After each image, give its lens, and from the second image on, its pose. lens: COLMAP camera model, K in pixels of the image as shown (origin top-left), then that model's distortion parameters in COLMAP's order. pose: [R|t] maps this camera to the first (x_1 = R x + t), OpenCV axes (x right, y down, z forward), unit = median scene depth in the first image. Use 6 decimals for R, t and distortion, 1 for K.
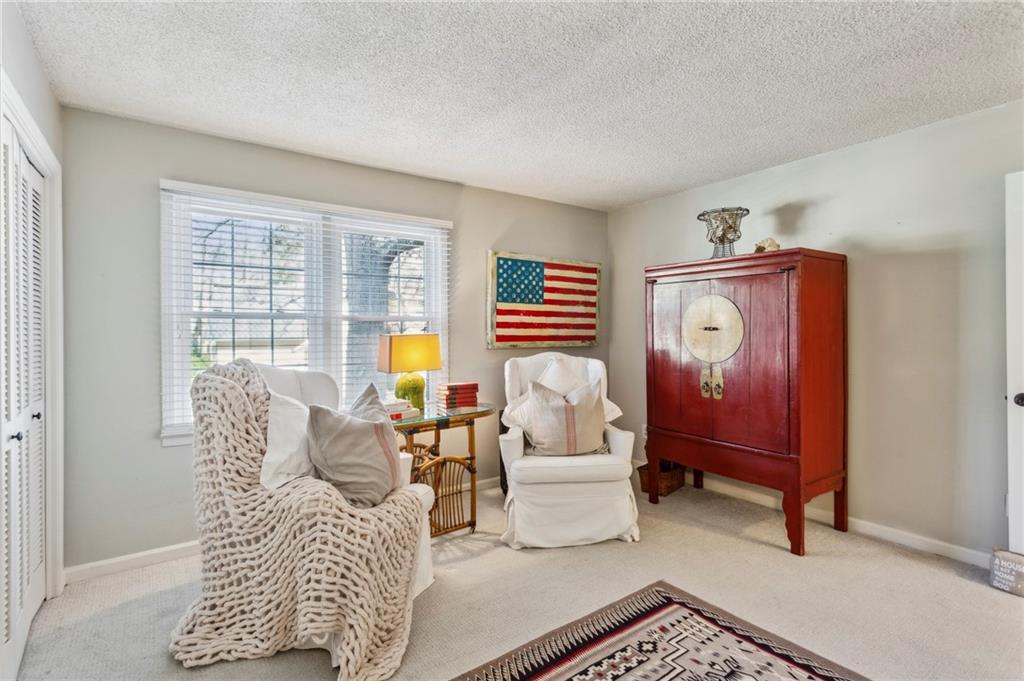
lens RADIAL K [[506.1, 0, 513.3], [0, 506.1, 336.6], [0, 0, 1]] dist [0.005028, 0.001122]
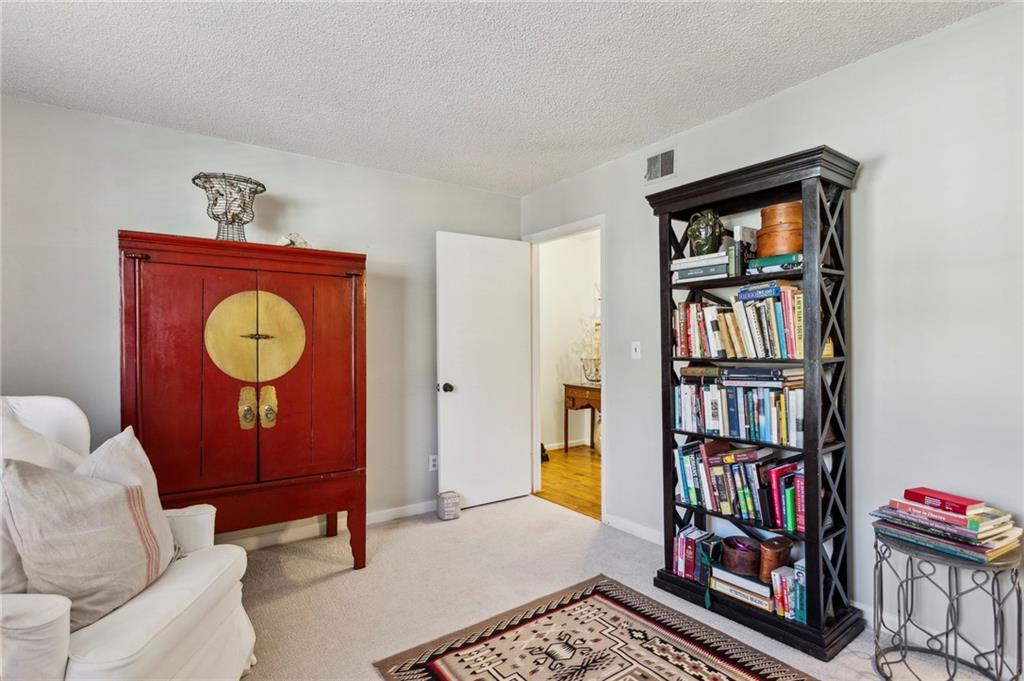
lens RADIAL K [[506.1, 0, 511.0], [0, 506.1, 341.0], [0, 0, 1]] dist [0.005028, 0.001122]
pose [[-0.000355, 0.017248, 0.999851, -0.396117], [0.017421, 0.999700, -0.017239, 0.010361], [-0.999848, 0.017412, -0.000655, 0.648625]]
